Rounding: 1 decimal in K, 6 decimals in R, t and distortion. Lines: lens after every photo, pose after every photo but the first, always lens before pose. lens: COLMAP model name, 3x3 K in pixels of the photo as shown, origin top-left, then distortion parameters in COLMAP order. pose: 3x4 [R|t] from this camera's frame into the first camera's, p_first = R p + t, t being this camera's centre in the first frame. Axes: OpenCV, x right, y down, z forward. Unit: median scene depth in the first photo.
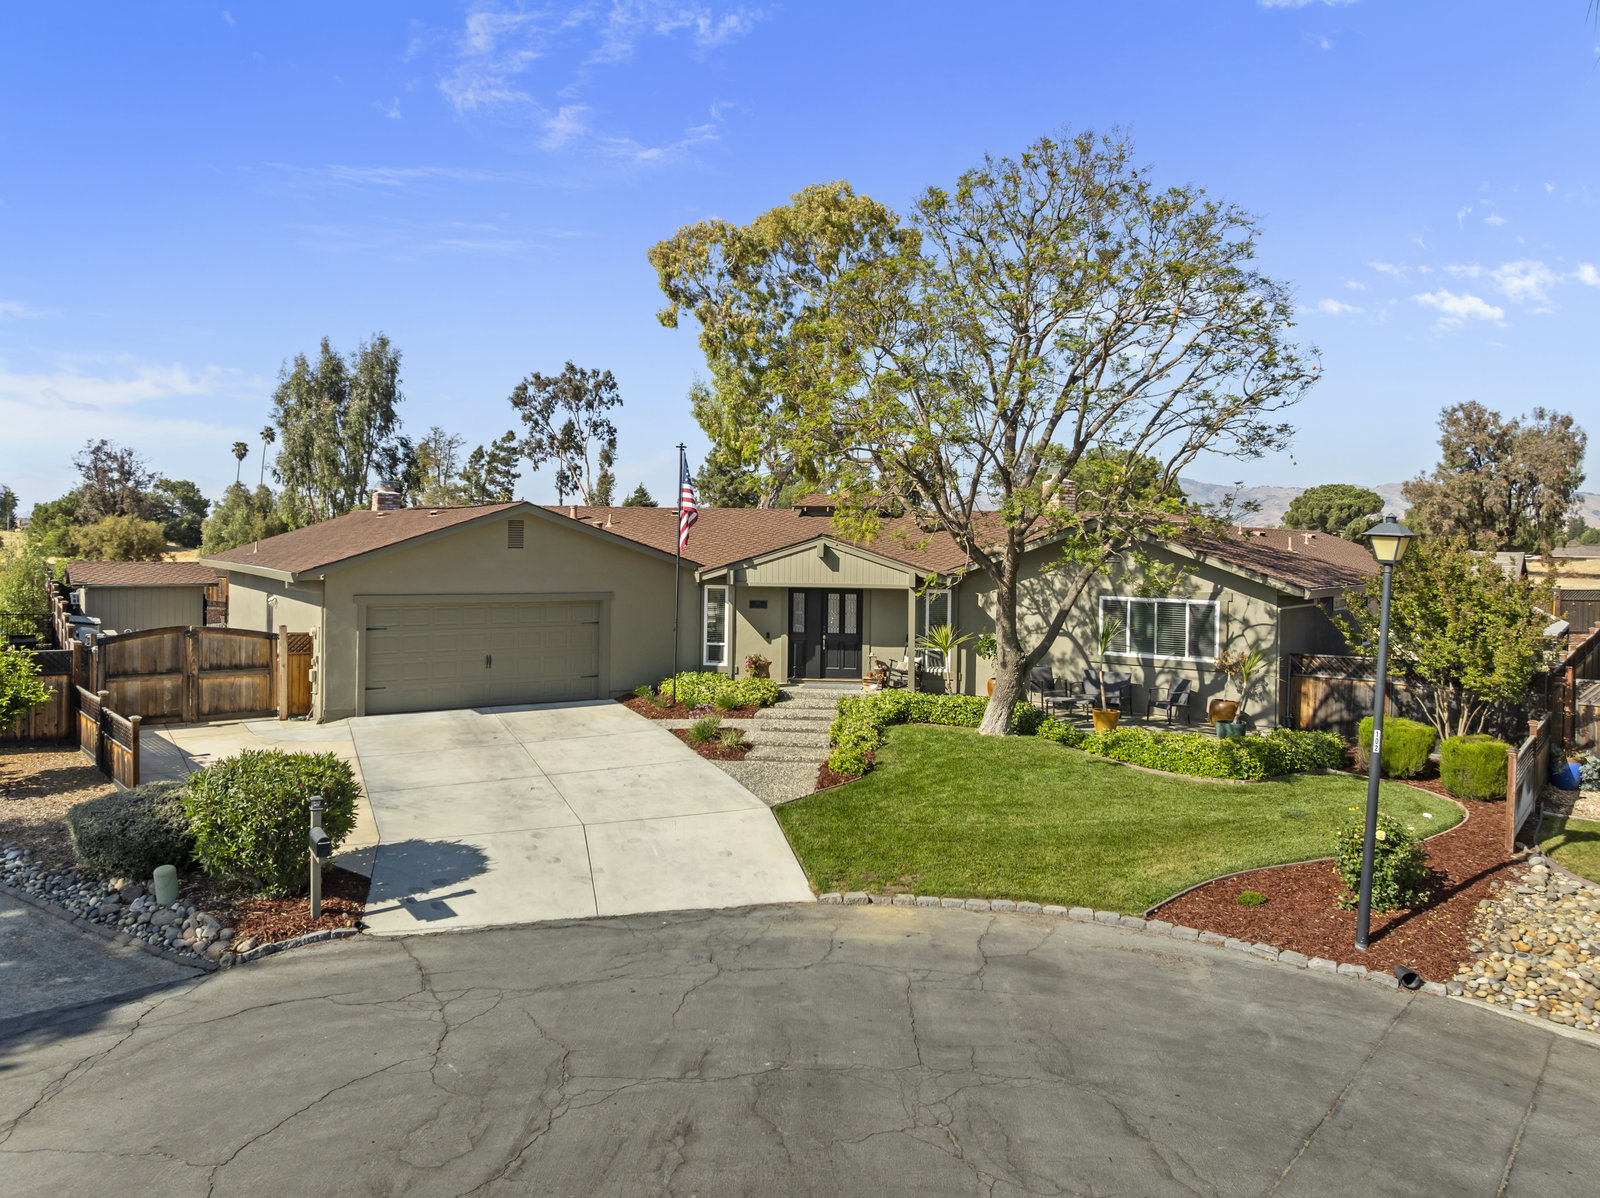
lens RADIAL K [[1145.0, 0, 805.0], [0, 1145.0, 551.6], [0, 0, 1]] dist [-0.041291, 0.005205]
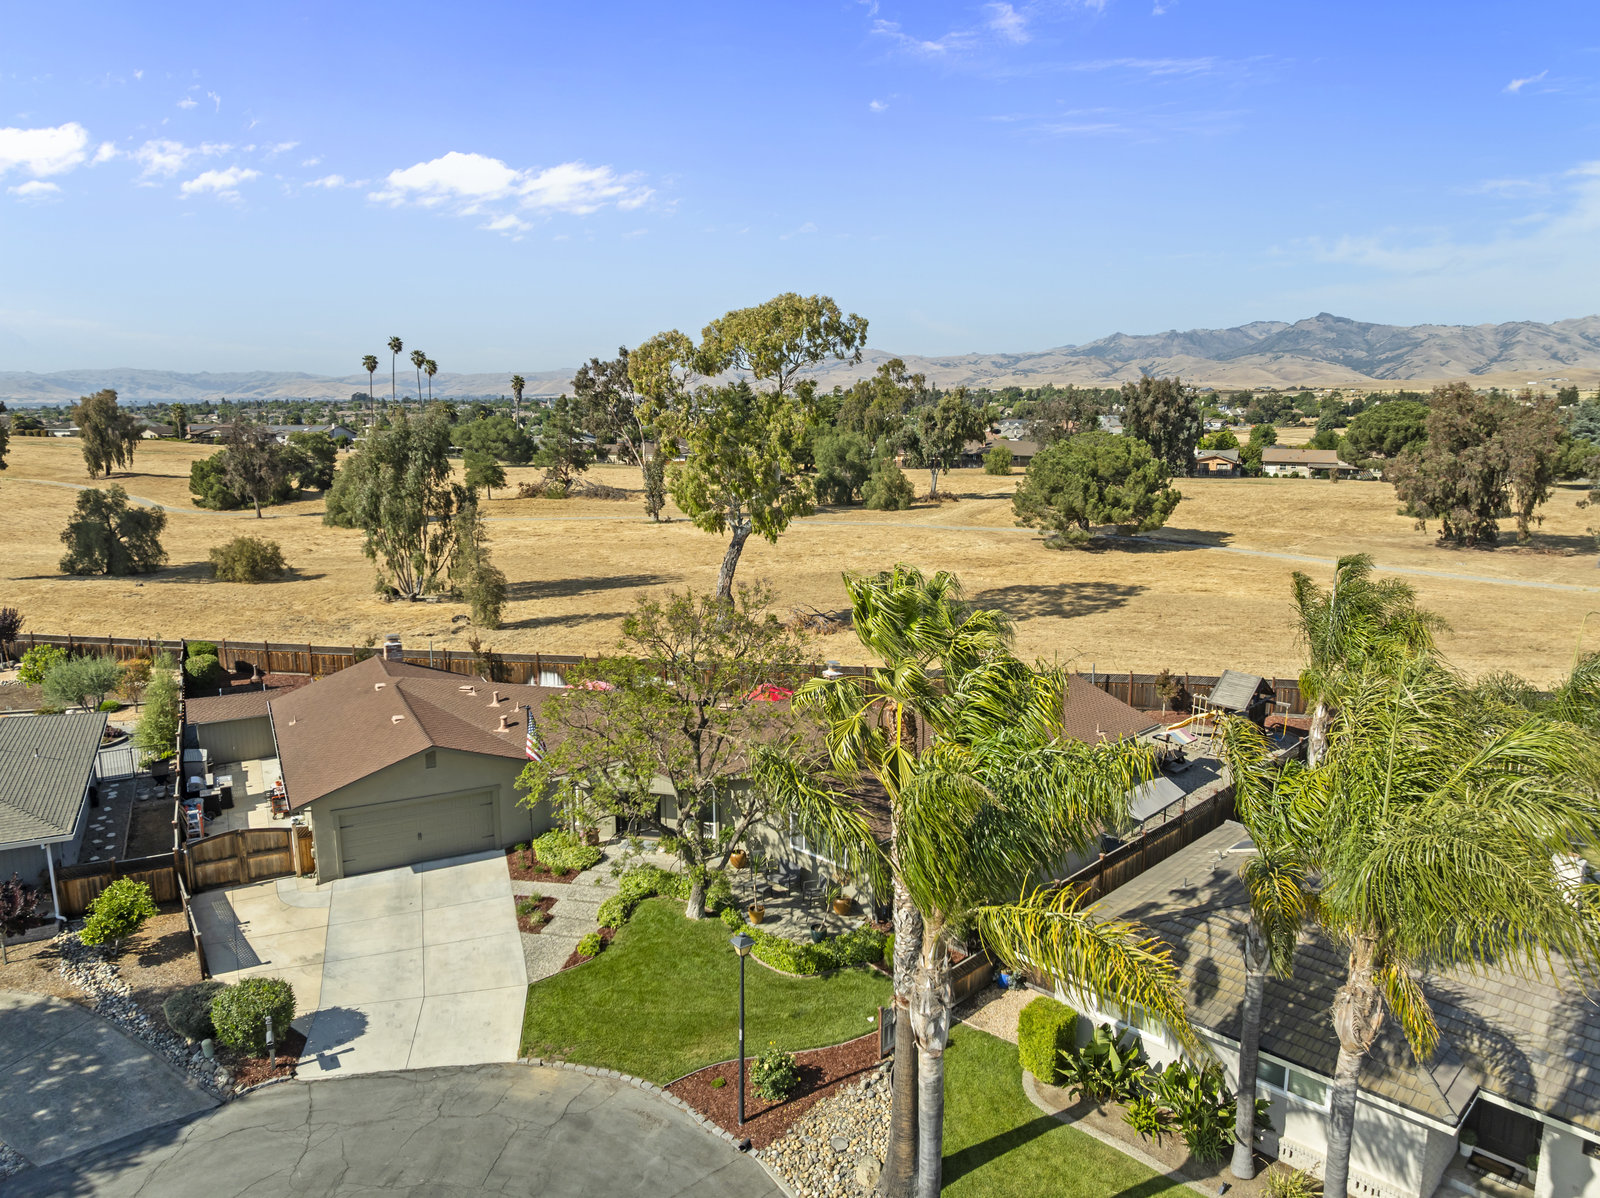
lens RADIAL K [[1125.9, 0, 802.9], [0, 1125.9, 596.5], [0, 0, 1]] dist [-0.052404, 0.021171]
pose [[0.993112, 0.007094, -0.116951, 0.492151], [0.013185, 0.985059, 0.171713, -0.555726], [0.116422, -0.172072, 0.978180, -0.477225]]
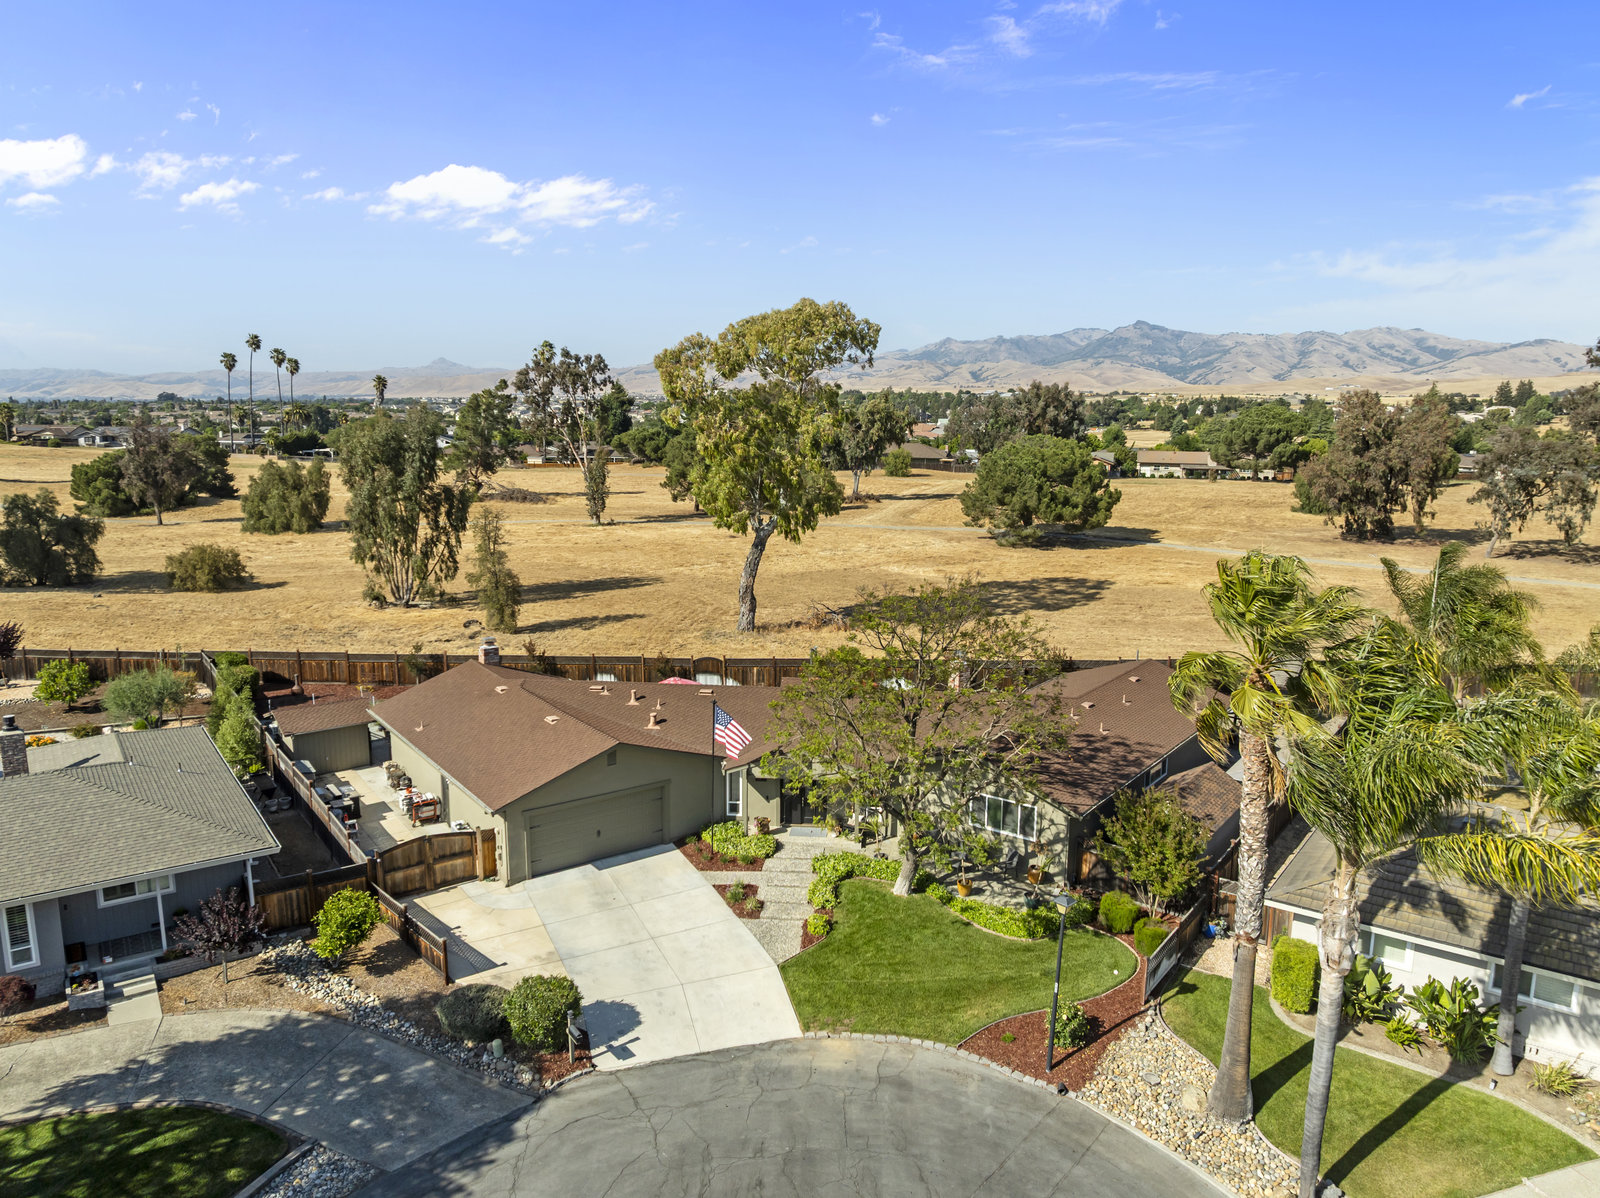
lens RADIAL K [[1129.4, 0, 807.7], [0, 1129.4, 591.8], [0, 0, 1]] dist [-0.045558, 0.017212]
pose [[0.999555, -0.011603, 0.027483, -0.019466], [0.006870, 0.986029, 0.166430, -0.563003], [-0.029030, -0.166167, 0.985670, -0.596279]]
